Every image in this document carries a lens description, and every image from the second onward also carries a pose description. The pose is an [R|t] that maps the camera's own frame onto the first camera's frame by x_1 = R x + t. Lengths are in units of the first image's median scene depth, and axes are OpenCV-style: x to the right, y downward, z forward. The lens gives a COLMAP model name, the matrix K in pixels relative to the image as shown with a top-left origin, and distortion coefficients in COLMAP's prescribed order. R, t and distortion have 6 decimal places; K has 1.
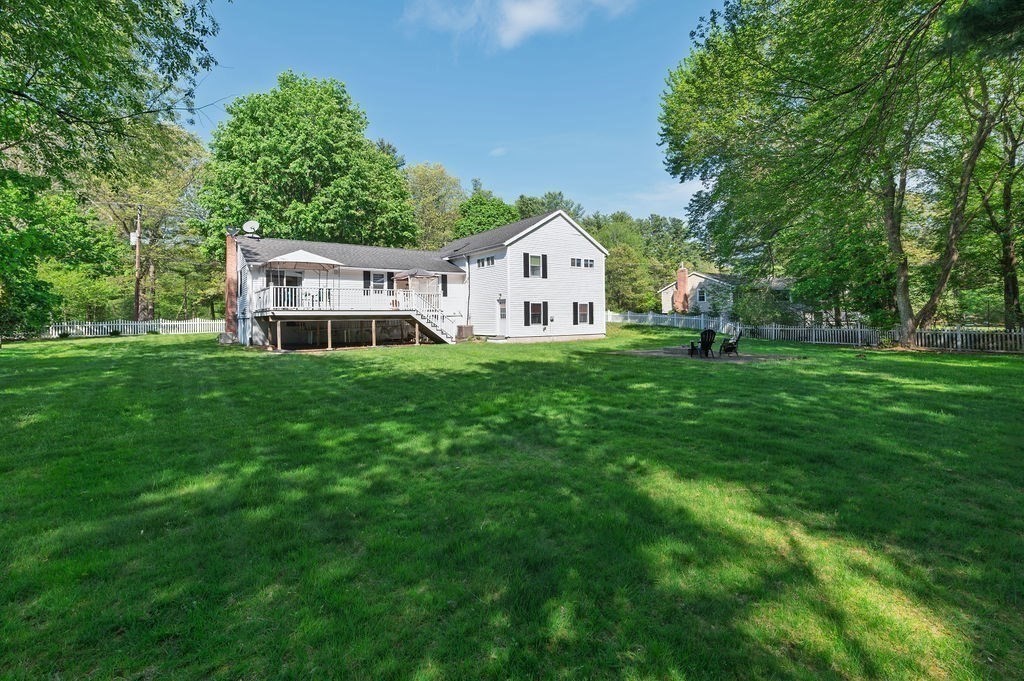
lens RADIAL K [[466.1, 0, 525.9], [0, 466.1, 307.4], [0, 0, 1]] dist [0.003240, 0.001149]
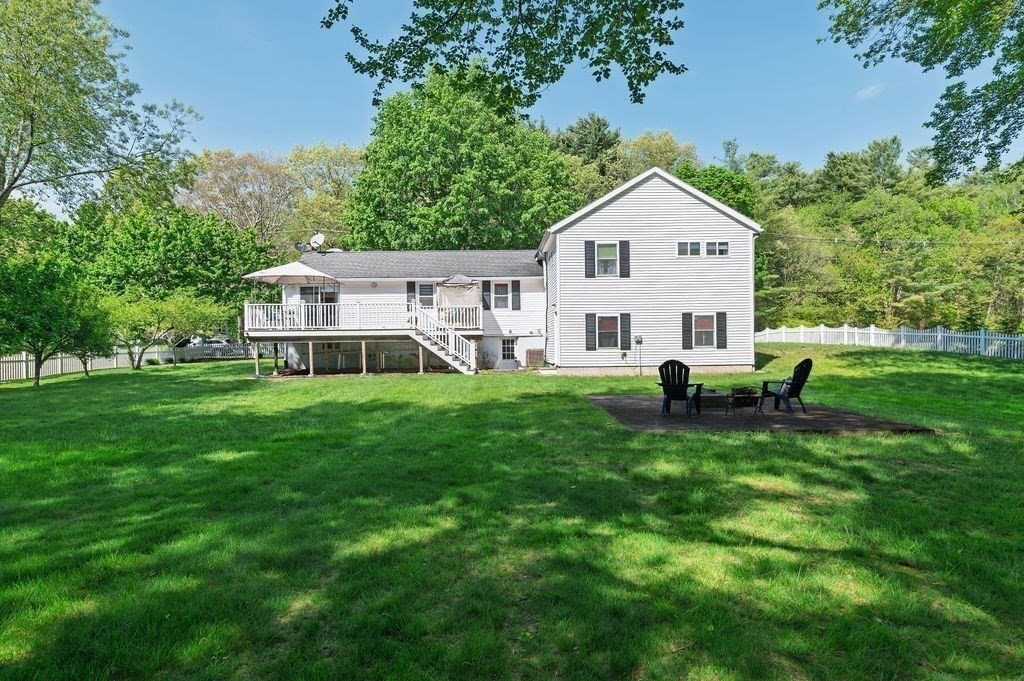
lens RADIAL K [[582.2, 0, 512.0], [0, 582.2, 342.2], [0, 0, 1]] dist [-0.002515, -0.001496]
pose [[0.835291, 0.003134, -0.549799, 0.357197], [0.014584, 0.999506, 0.027854, 0.002826], [0.549614, -0.031285, 0.834833, 0.235931]]
